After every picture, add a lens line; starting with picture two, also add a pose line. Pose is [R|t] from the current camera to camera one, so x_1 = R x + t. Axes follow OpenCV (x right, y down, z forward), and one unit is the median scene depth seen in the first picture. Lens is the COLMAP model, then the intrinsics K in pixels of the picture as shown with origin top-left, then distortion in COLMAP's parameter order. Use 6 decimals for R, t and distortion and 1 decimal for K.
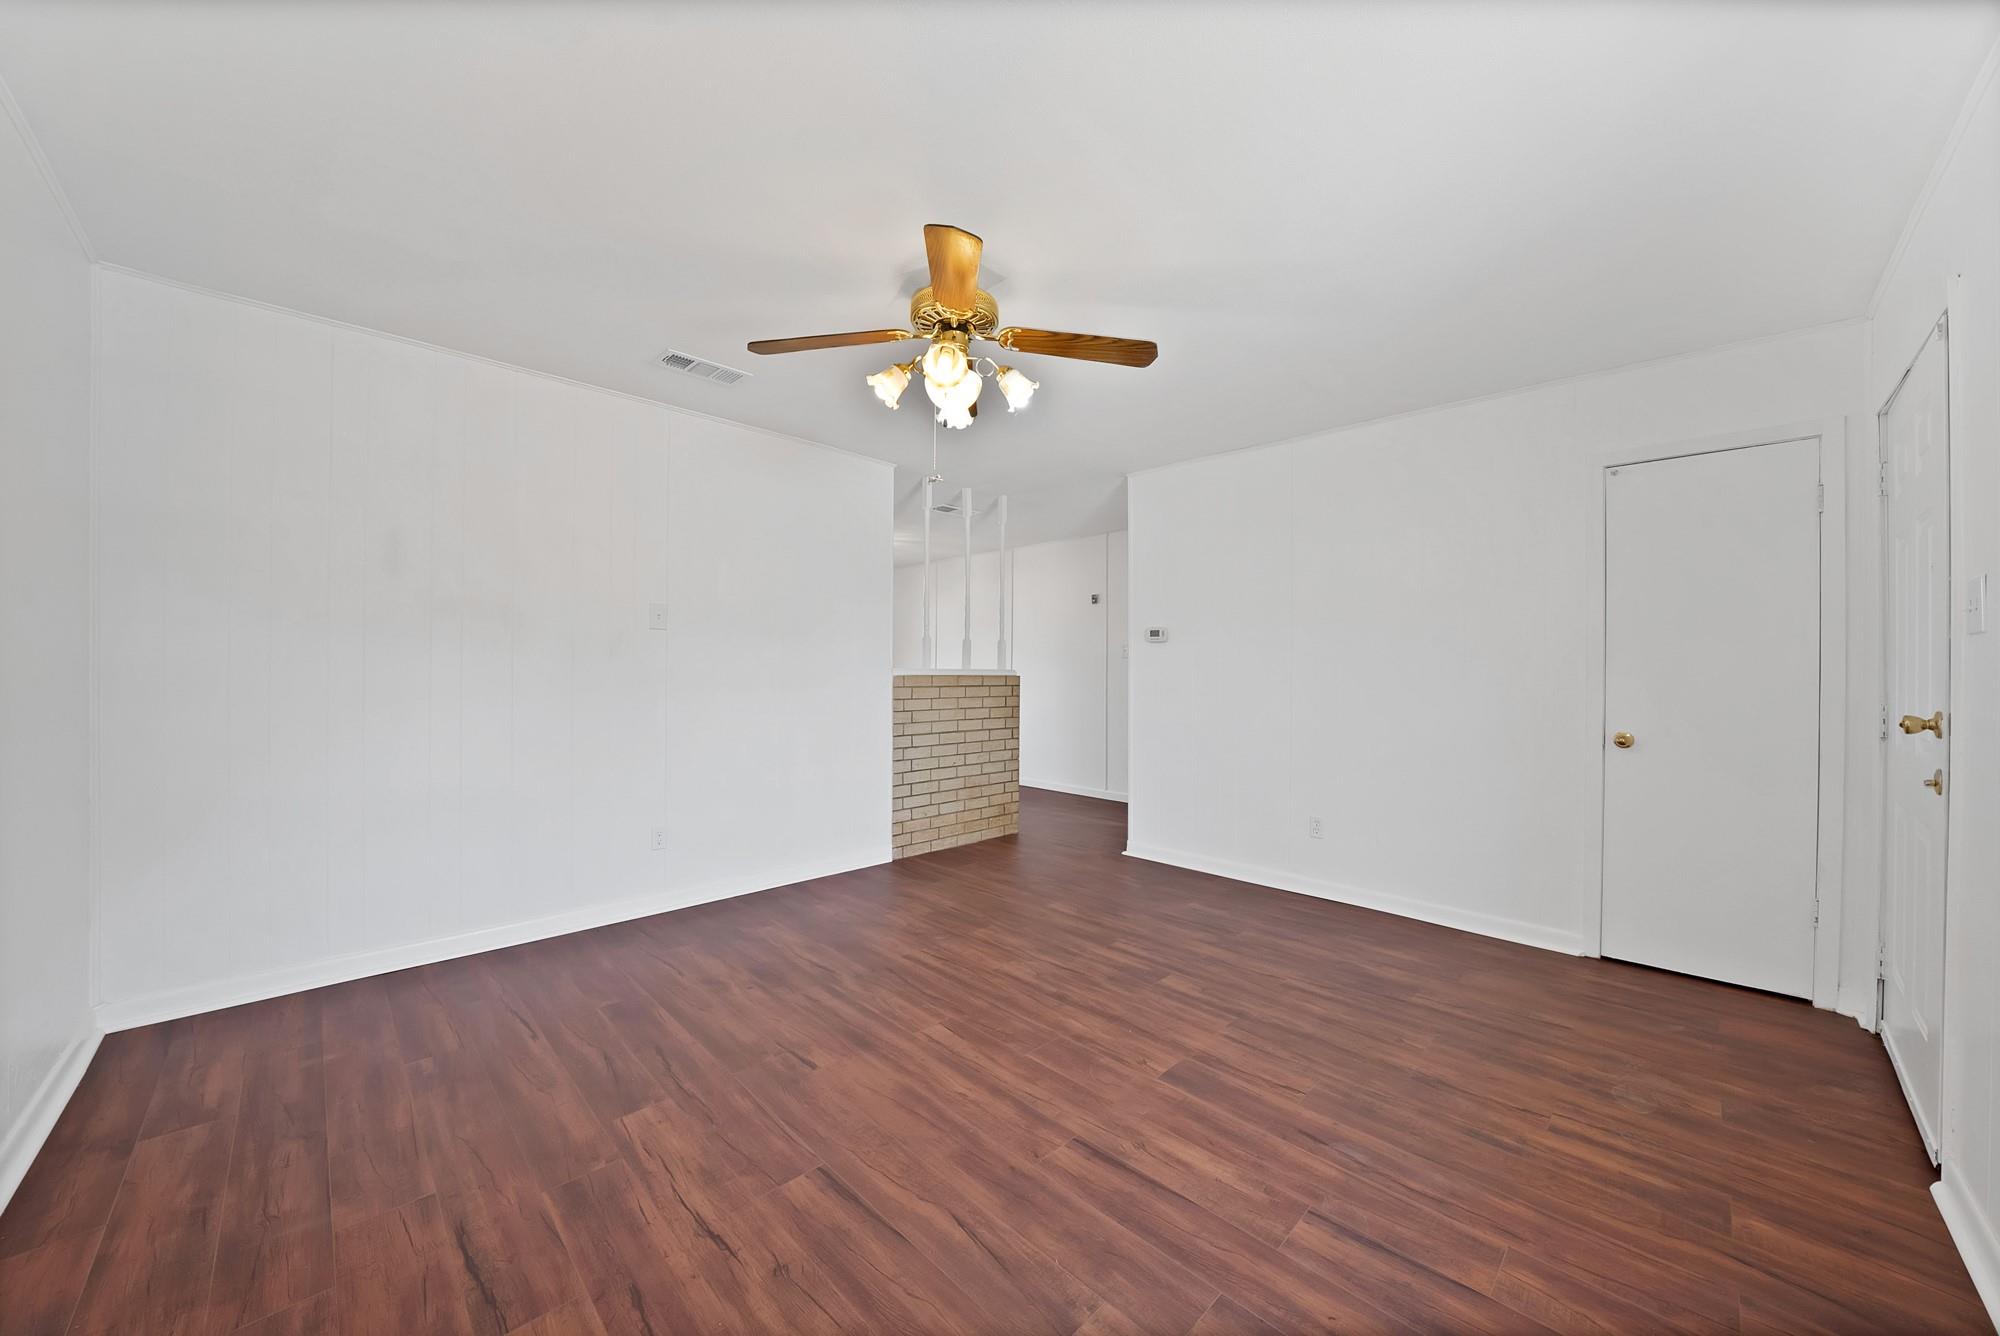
lens RADIAL K [[713.9, 0, 1004.2], [0, 713.9, 678.8], [0, 0, 1]] dist [-0.010898, 0.000039]
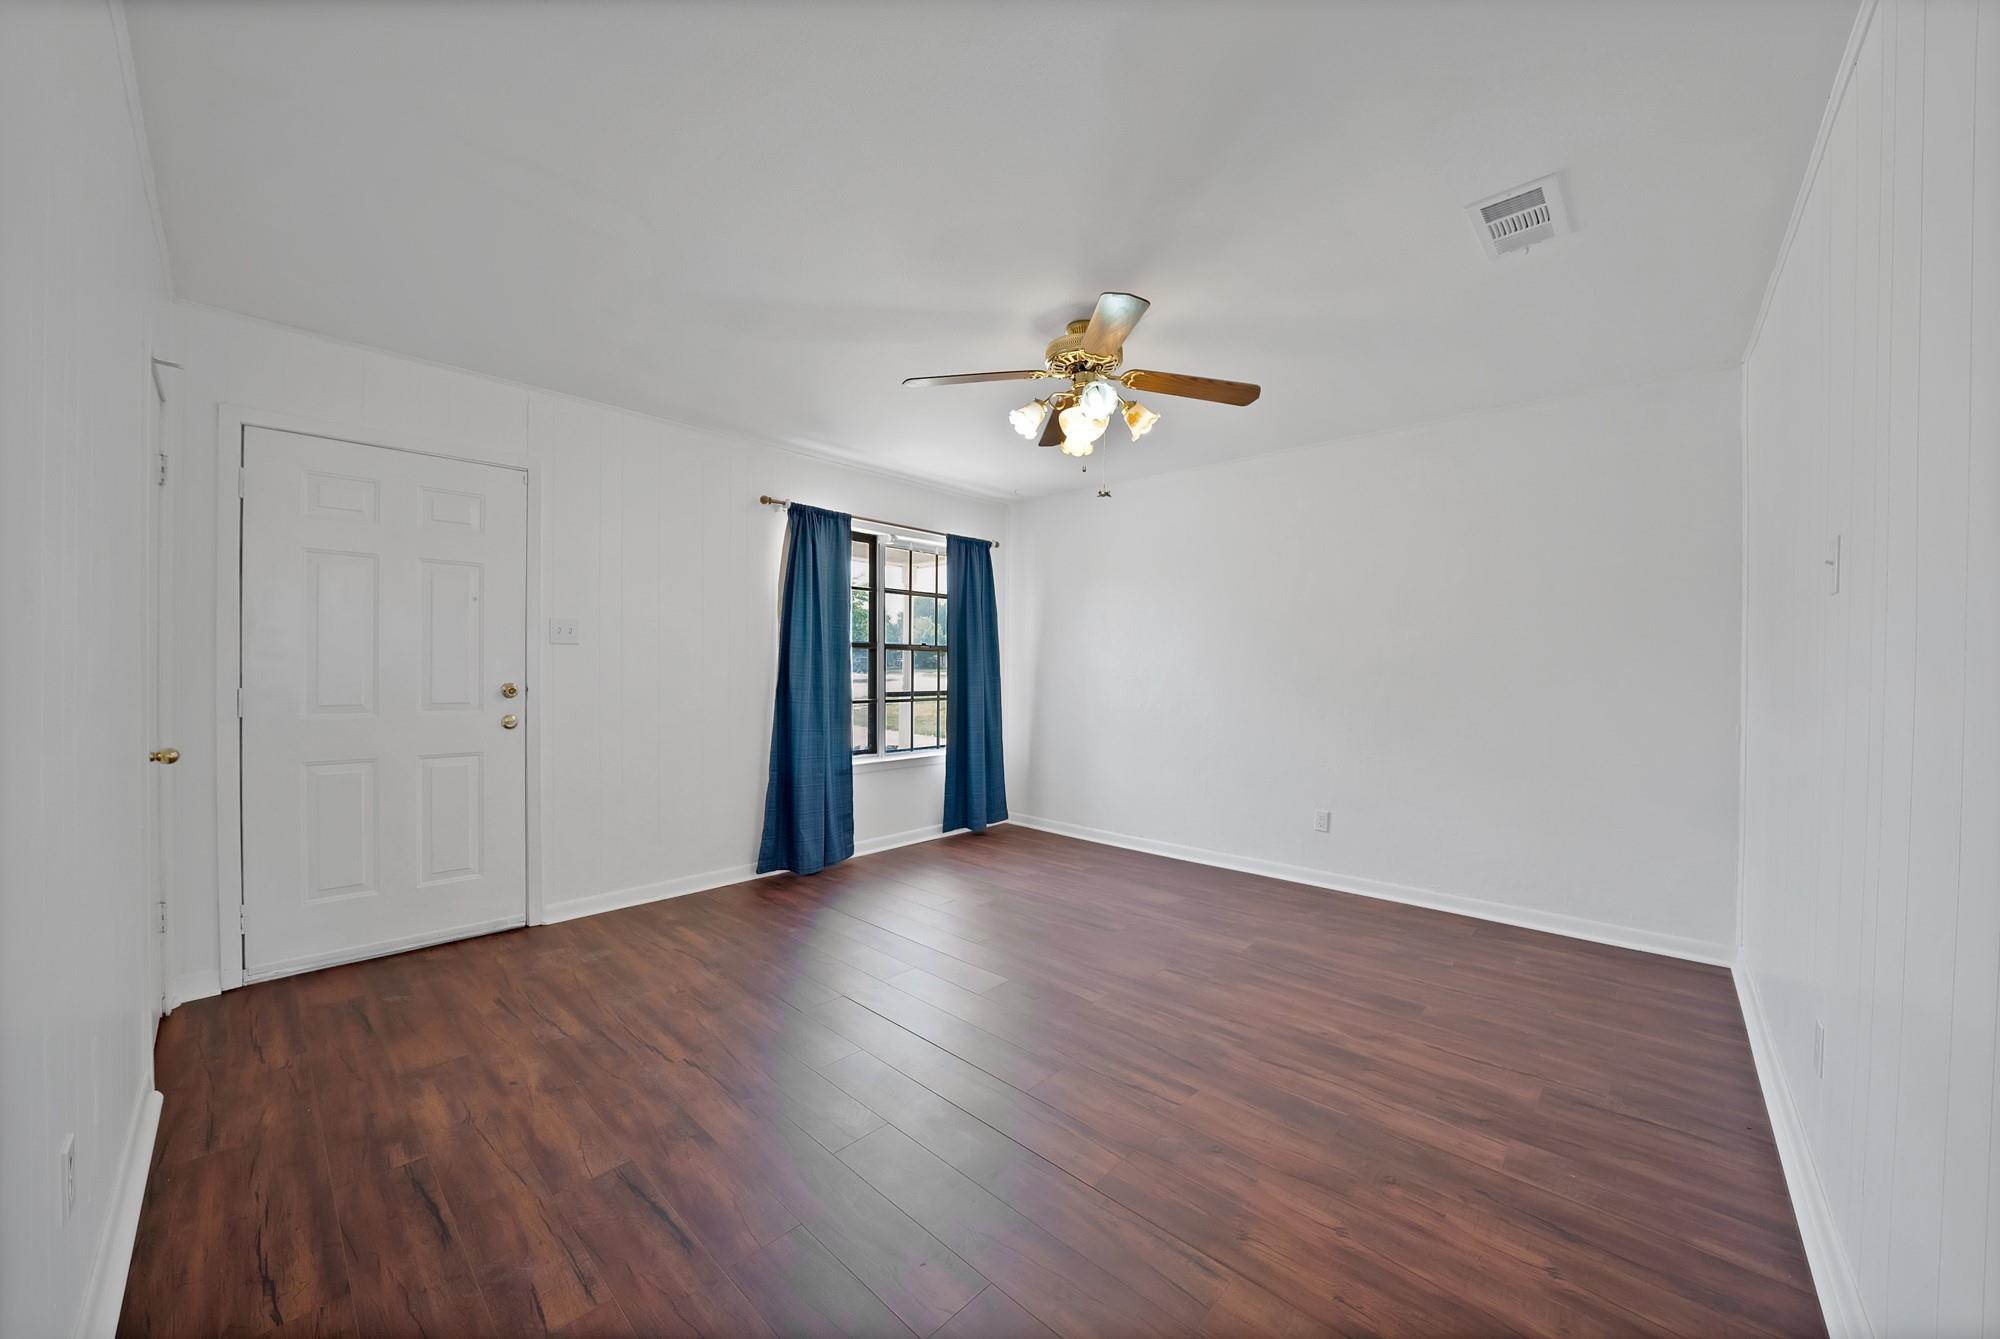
lens RADIAL K [[713.9, 0, 998.8], [0, 713.9, 667.4], [0, 0, 1]] dist [-0.010898, 0.000039]
pose [[-0.998965, -0.016837, -0.042249, 0.106020], [-0.017307, 0.999792, 0.010780, -0.027705], [0.042058, 0.011500, -0.999049, 2.145716]]
